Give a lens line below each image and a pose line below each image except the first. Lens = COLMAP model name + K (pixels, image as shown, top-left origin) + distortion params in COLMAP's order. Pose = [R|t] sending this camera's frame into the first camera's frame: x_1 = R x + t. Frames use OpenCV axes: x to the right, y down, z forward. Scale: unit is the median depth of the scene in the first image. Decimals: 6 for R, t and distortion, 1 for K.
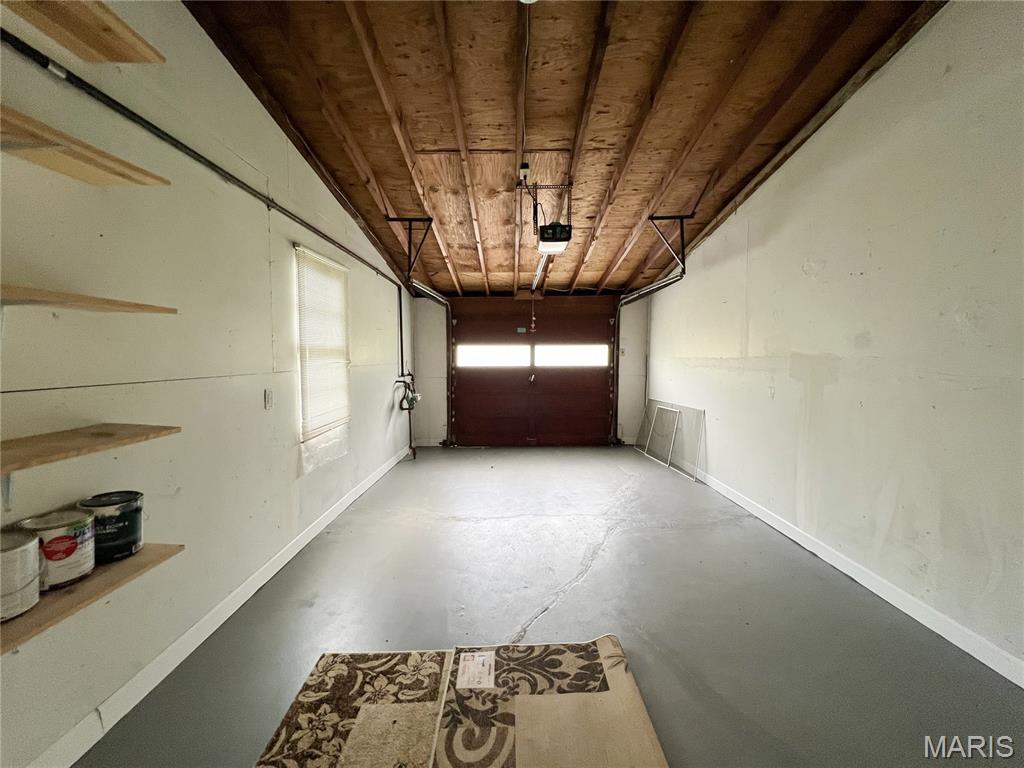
lens RADIAL K [[409.4, 0, 510.0], [0, 409.4, 381.6], [0, 0, 1]] dist [-0.001904, 0.000274]
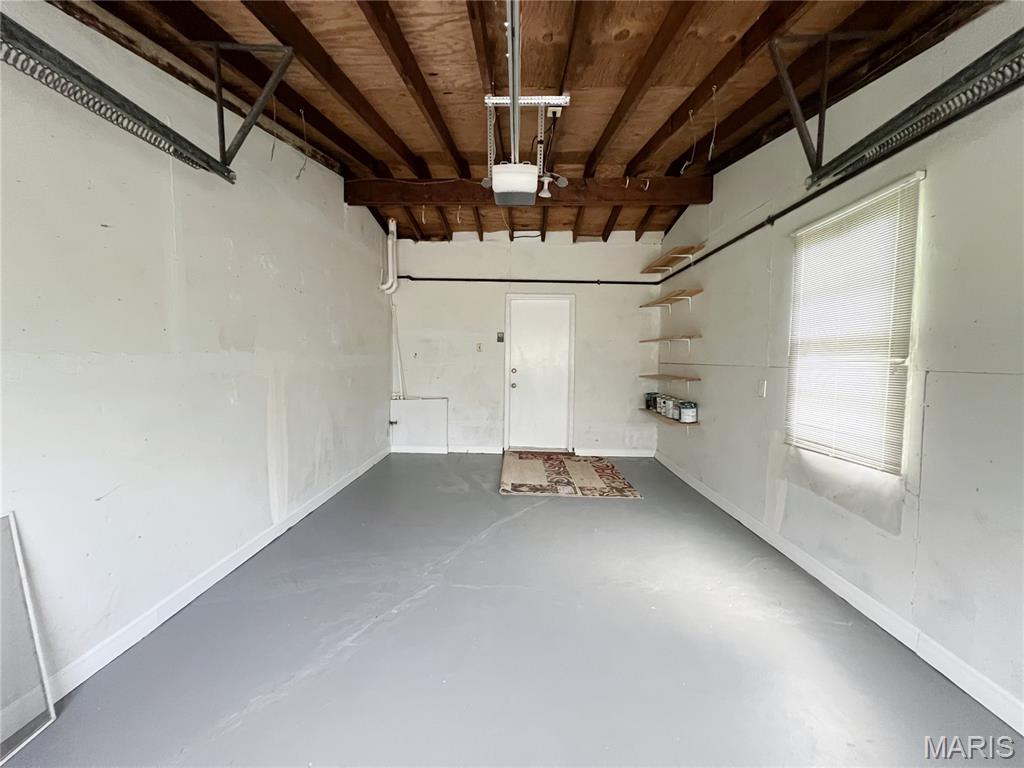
lens RADIAL K [[409.4, 0, 510.0], [0, 409.4, 381.6], [0, 0, 1]] dist [-0.001904, 0.000274]
pose [[-0.999376, -0.005387, 0.034894, 0.160174], [-0.001327, 0.993324, 0.115352, -0.174820], [-0.035283, 0.115234, -0.992712, 3.374068]]
